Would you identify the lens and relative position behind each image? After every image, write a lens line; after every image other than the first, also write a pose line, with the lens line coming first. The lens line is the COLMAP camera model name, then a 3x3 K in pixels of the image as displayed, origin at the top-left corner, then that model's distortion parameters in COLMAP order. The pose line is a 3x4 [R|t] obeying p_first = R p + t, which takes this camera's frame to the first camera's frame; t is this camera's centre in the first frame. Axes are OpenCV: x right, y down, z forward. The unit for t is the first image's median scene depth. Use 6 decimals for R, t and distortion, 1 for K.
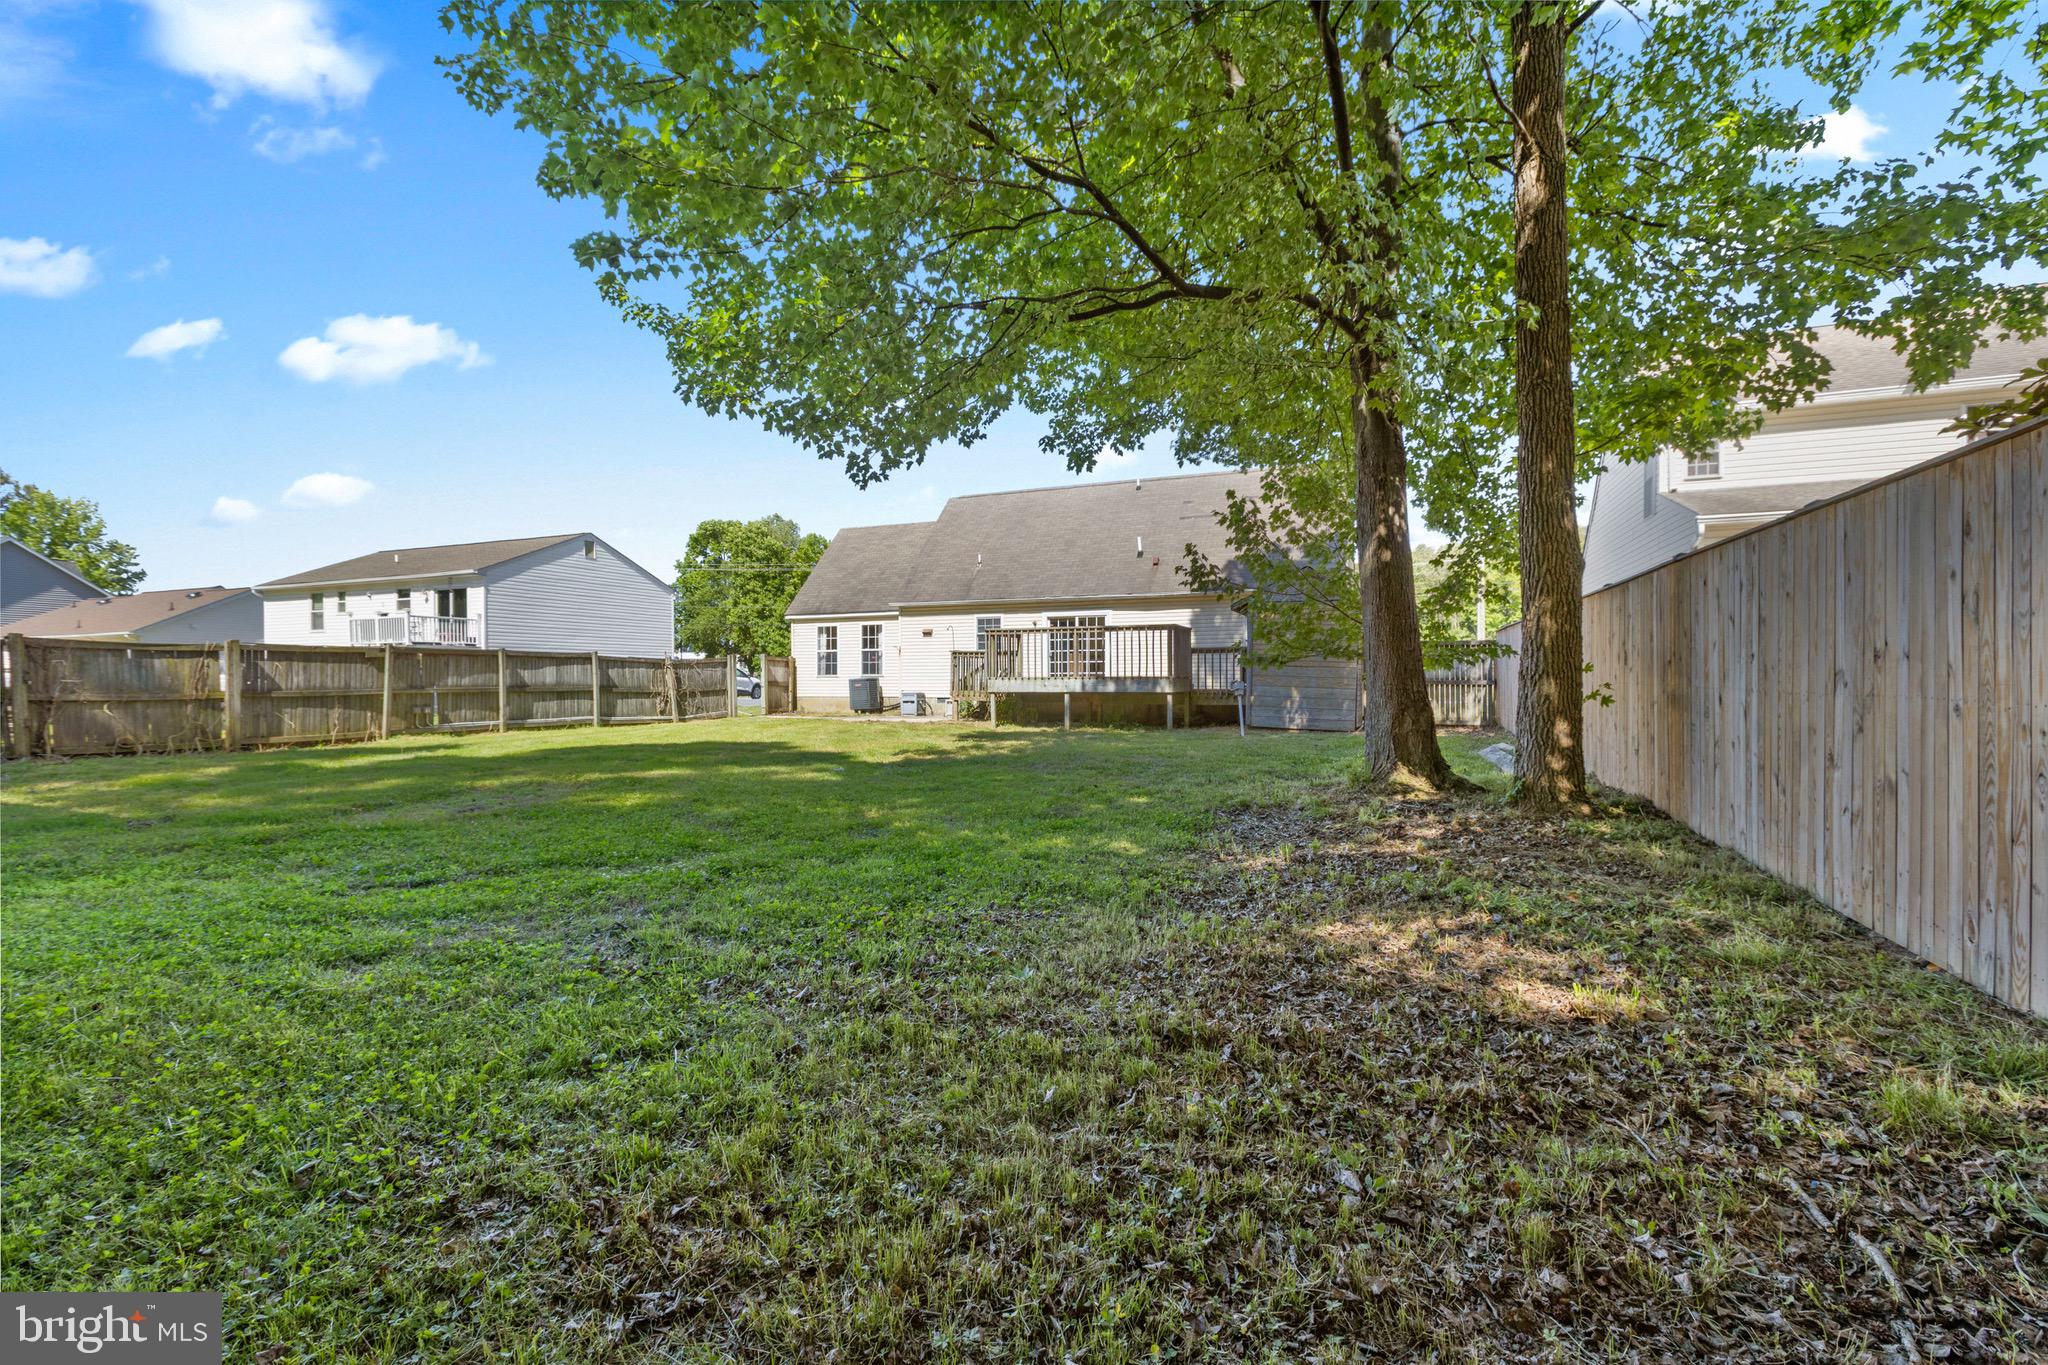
lens RADIAL K [[918.1, 0, 1018.9], [0, 918.1, 674.7], [0, 0, 1]] dist [-0.004321, 0.000694]
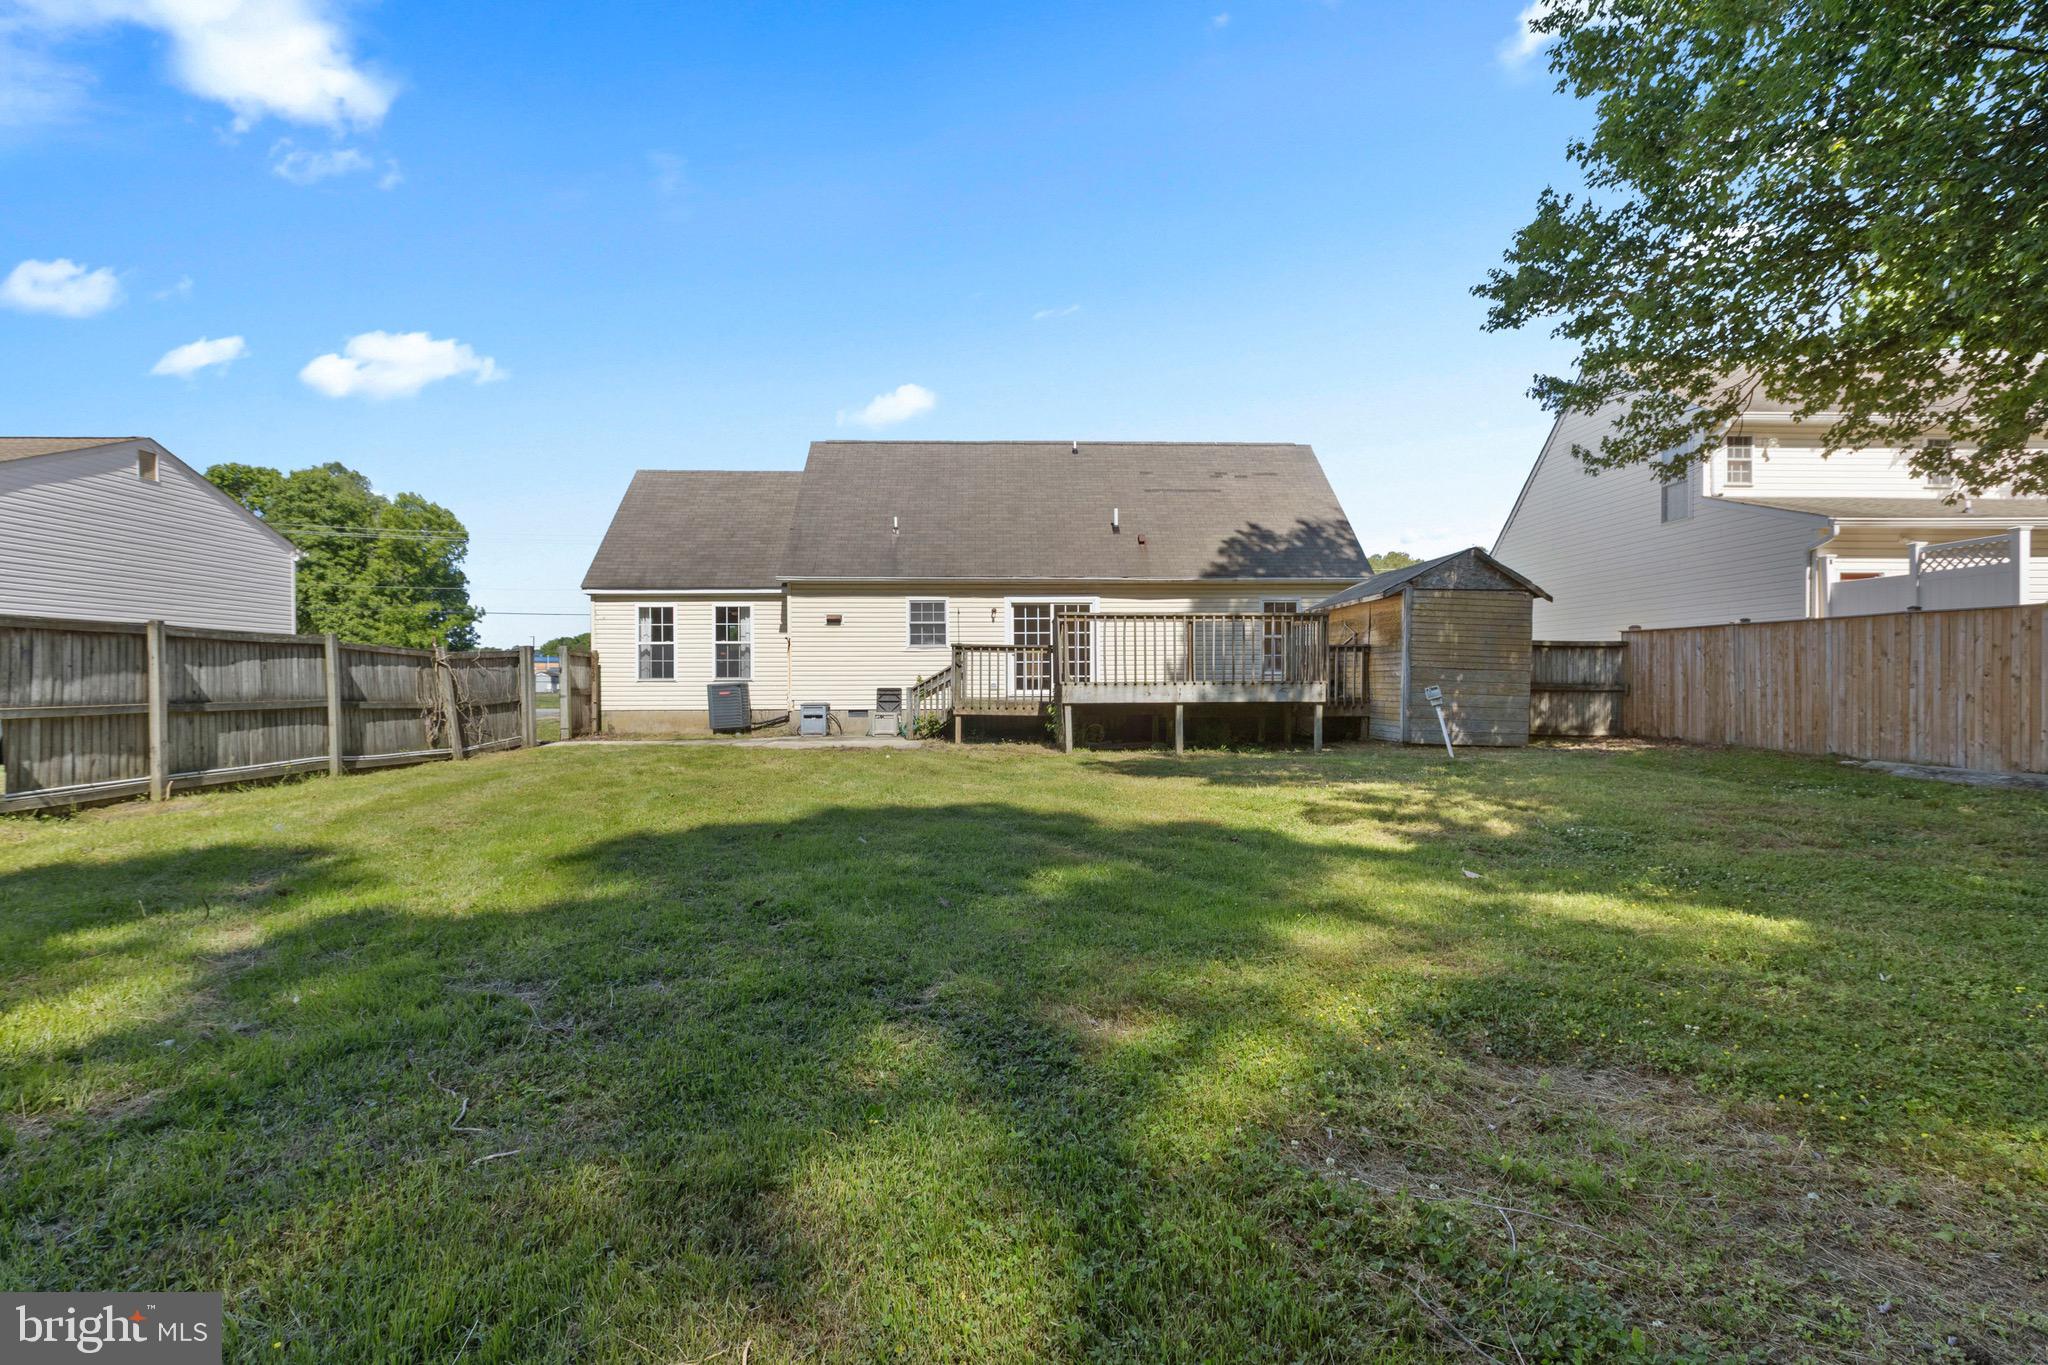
lens RADIAL K [[918.1, 0, 1015.5], [0, 918.1, 666.8], [0, 0, 1]] dist [-0.004321, 0.000694]
pose [[0.907057, 0.007303, 0.420944, -0.281088], [-0.002070, 0.999915, -0.012886, -0.000108], [-0.421002, 0.010817, 0.906995, 0.300364]]
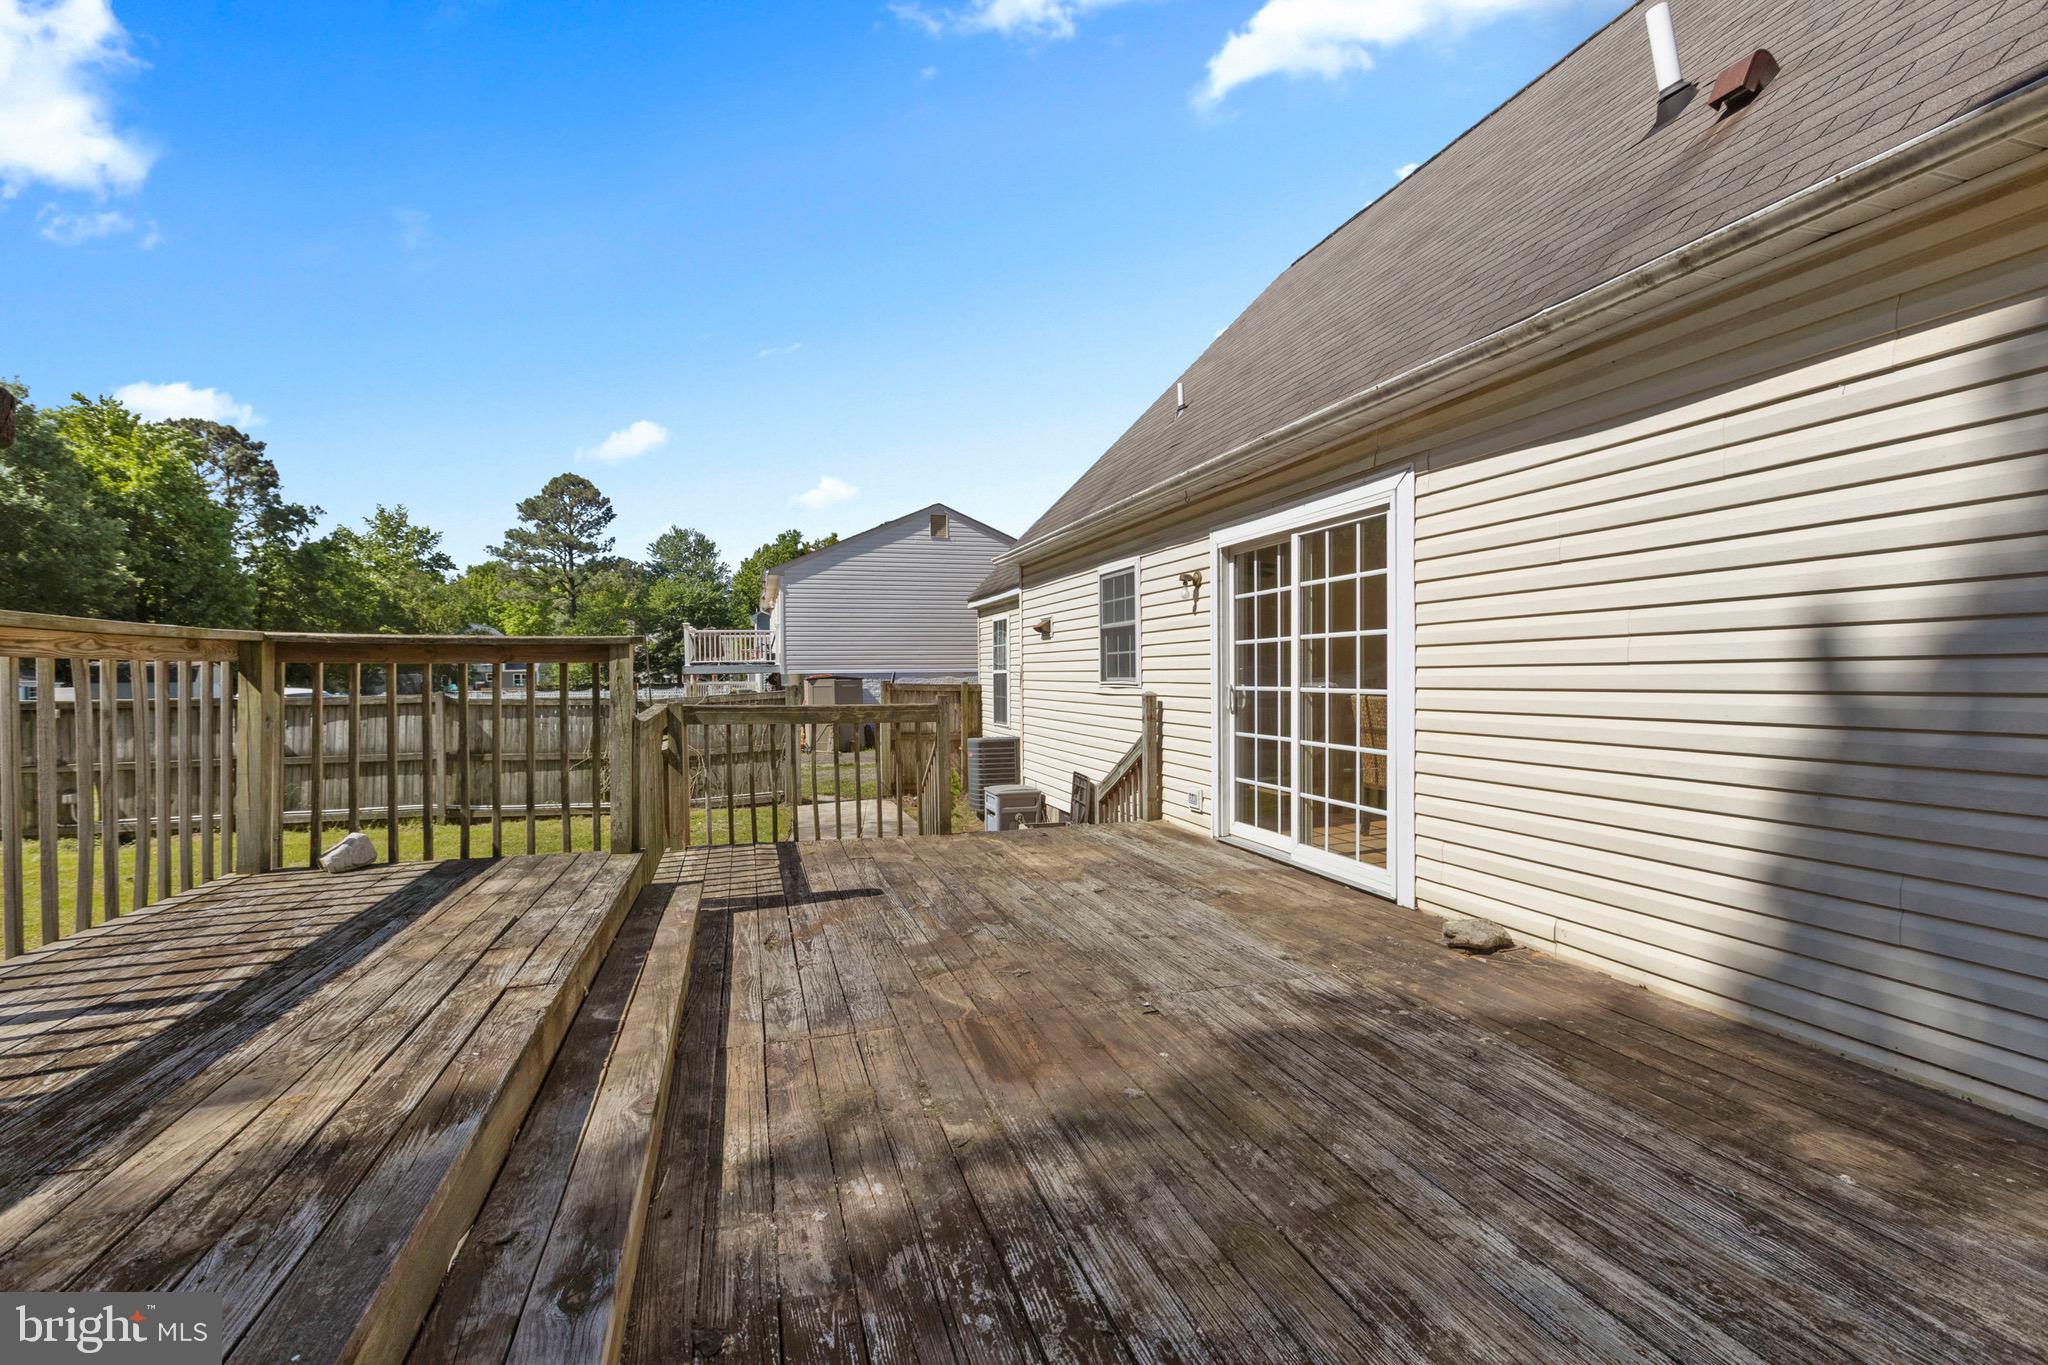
lens RADIAL K [[918.1, 0, 1006.3], [0, 918.1, 680.3], [0, 0, 1]] dist [-0.004321, 0.000694]
pose [[0.626498, 0.003410, -0.779416, 0.181238], [0.009218, 0.999888, 0.011784, -0.030829], [0.779369, -0.014567, 0.626396, 0.785545]]
